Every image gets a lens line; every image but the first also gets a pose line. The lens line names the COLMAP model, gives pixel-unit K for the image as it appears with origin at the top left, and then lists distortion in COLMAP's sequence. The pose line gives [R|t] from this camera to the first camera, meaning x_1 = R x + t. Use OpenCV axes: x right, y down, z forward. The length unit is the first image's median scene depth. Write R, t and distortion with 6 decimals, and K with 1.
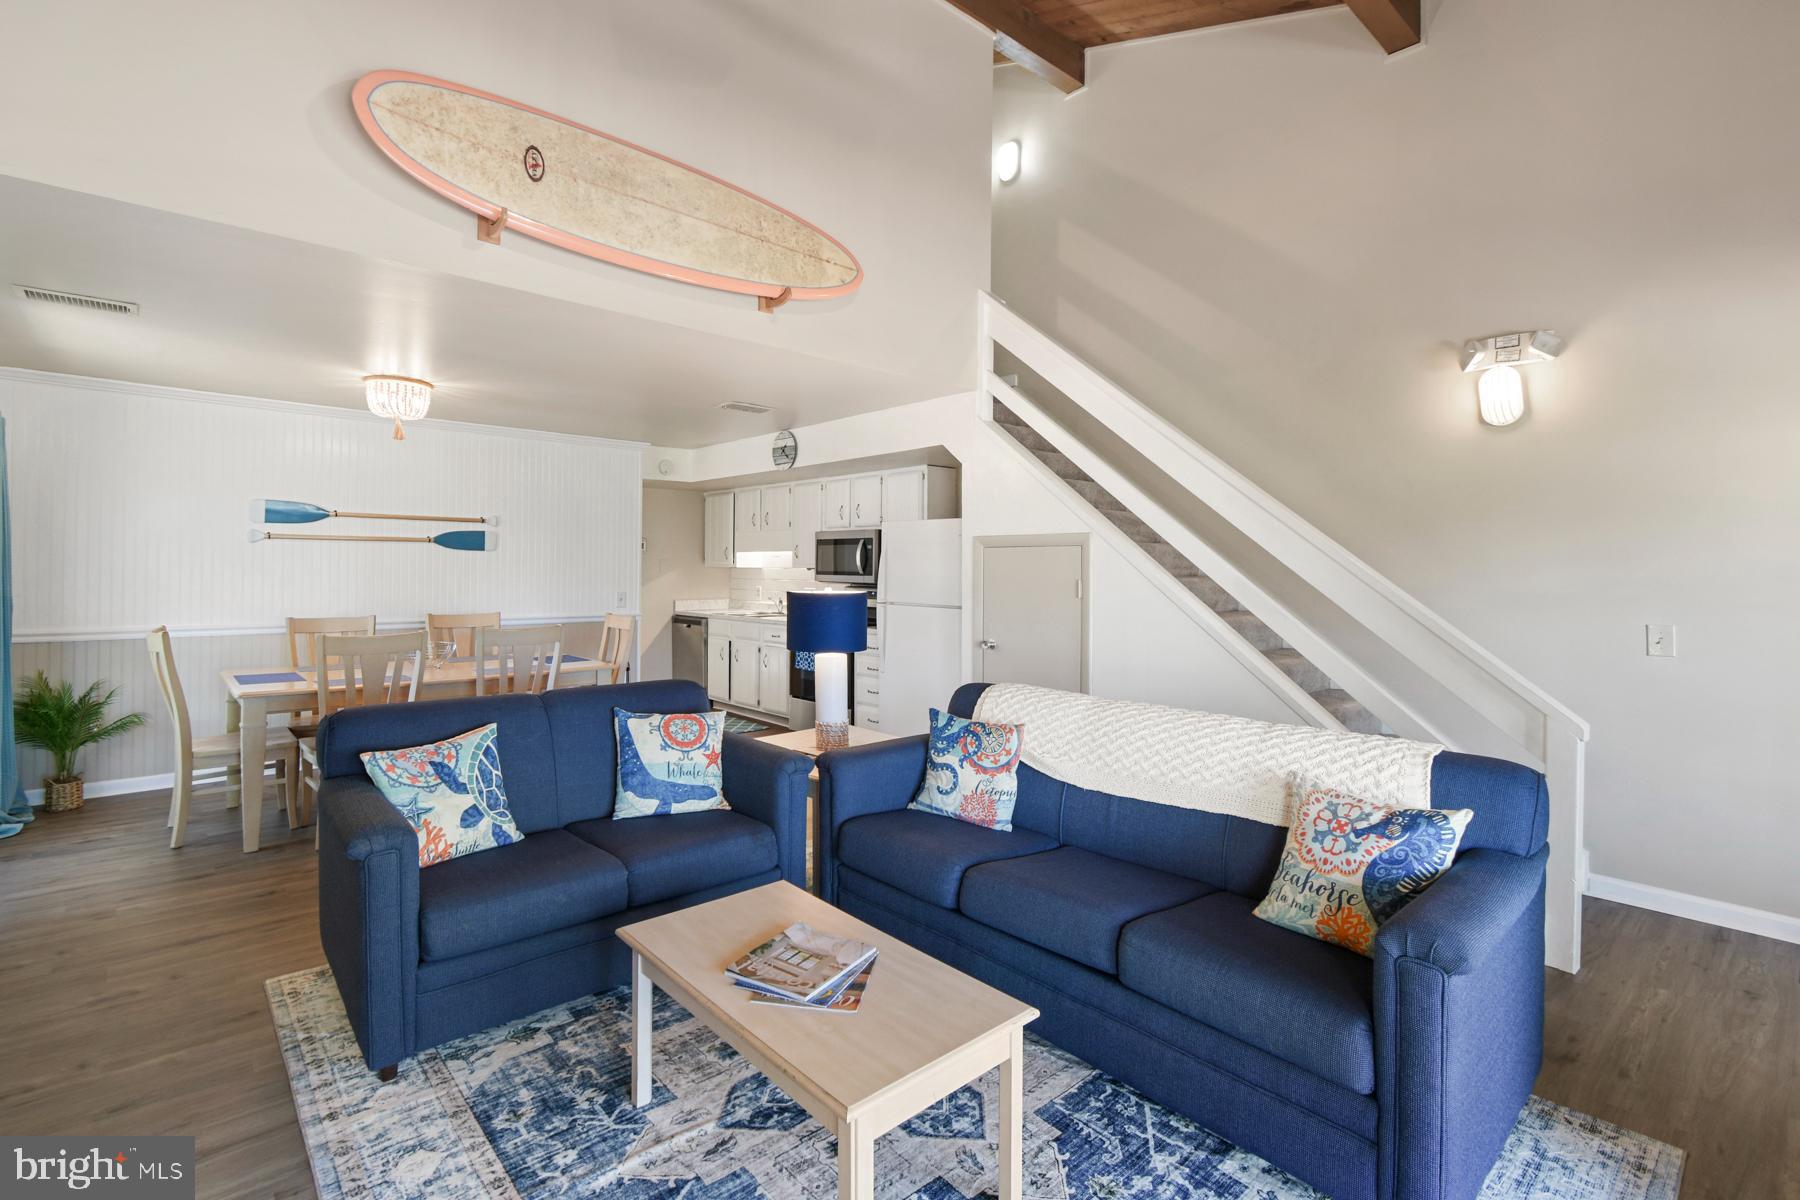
lens RADIAL K [[803.1, 0, 886.8], [0, 803.1, 565.8], [0, 0, 1]] dist [0.005155, -0.001570]
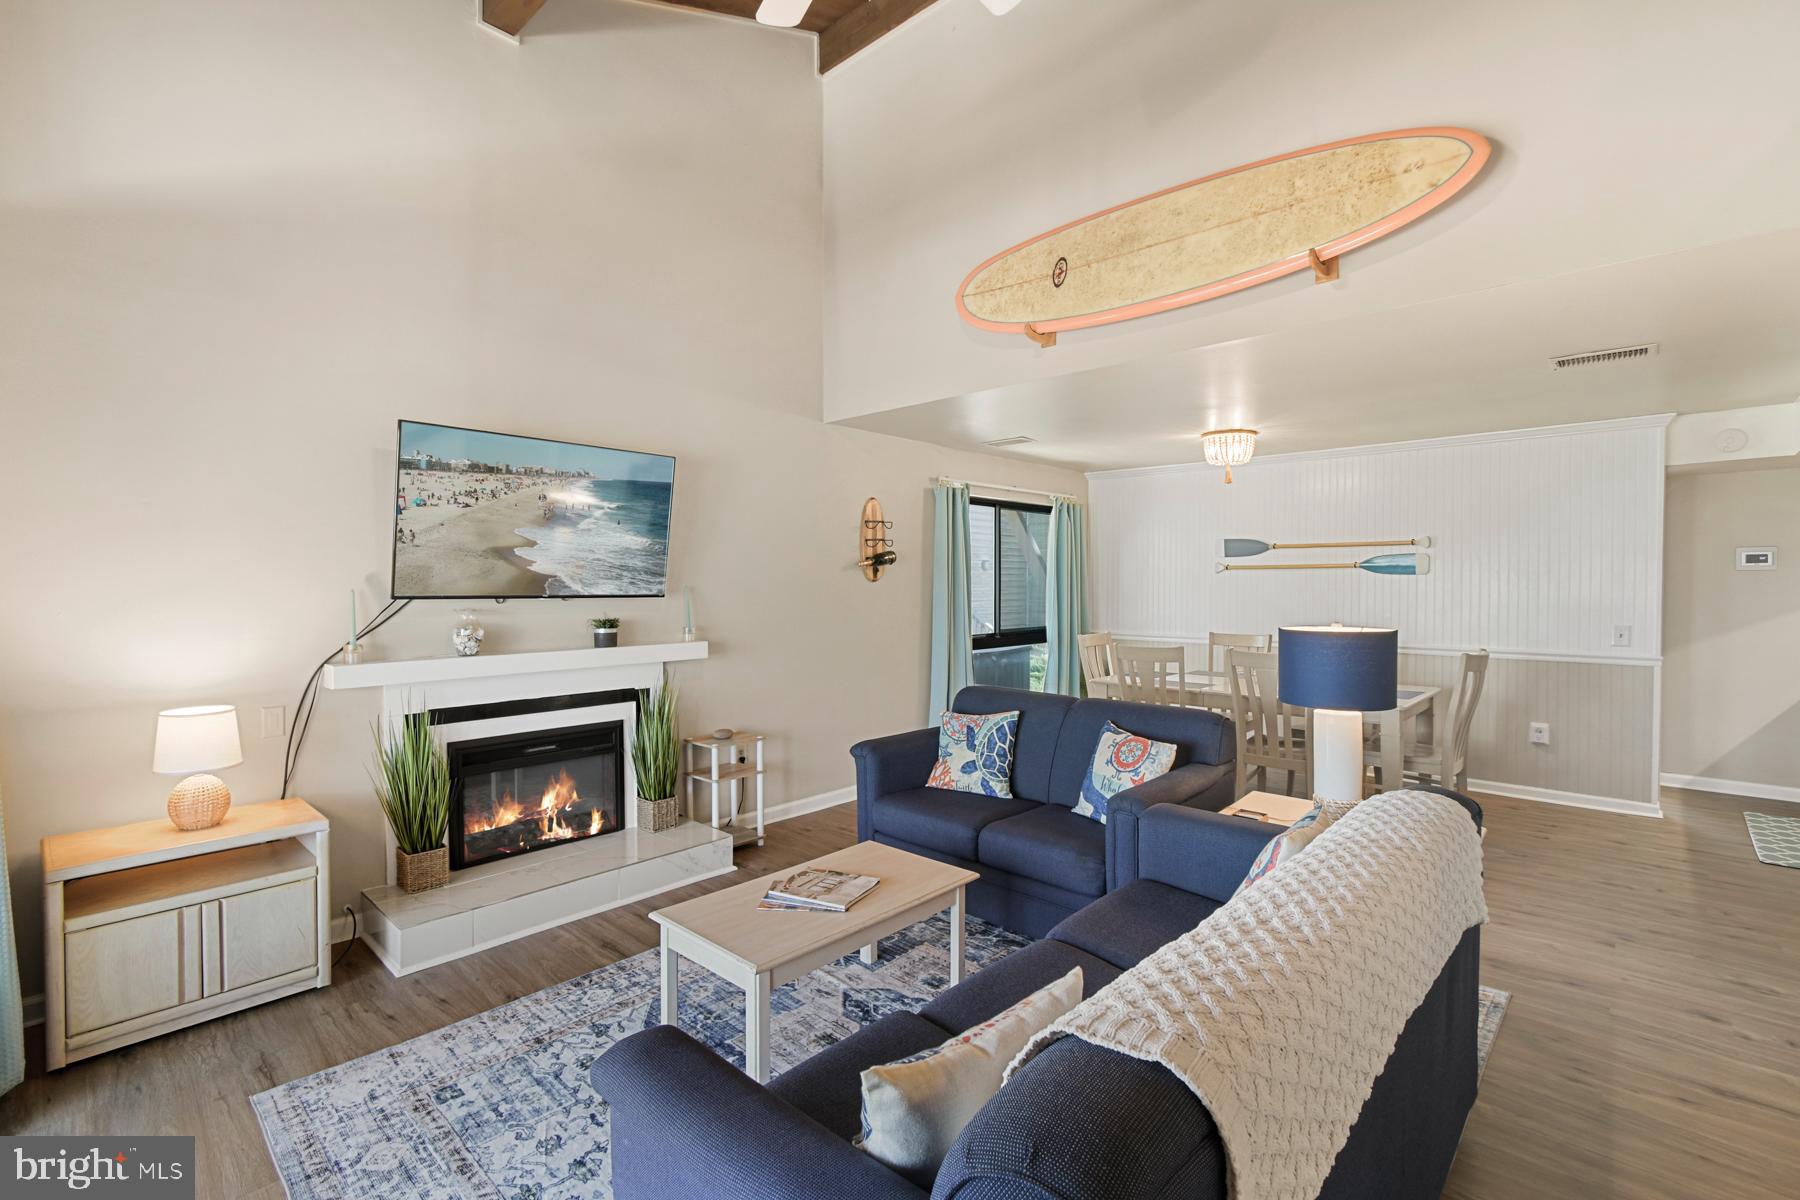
lens RADIAL K [[803.1, 0, 889.6], [0, 803.1, 601.1], [0, 0, 1]] dist [0.005155, -0.001570]
pose [[0.100516, 0.013519, -0.994844, 0.453829], [0.006393, 0.999878, 0.014233, -0.005650], [0.994915, -0.007791, 0.100417, 0.352096]]
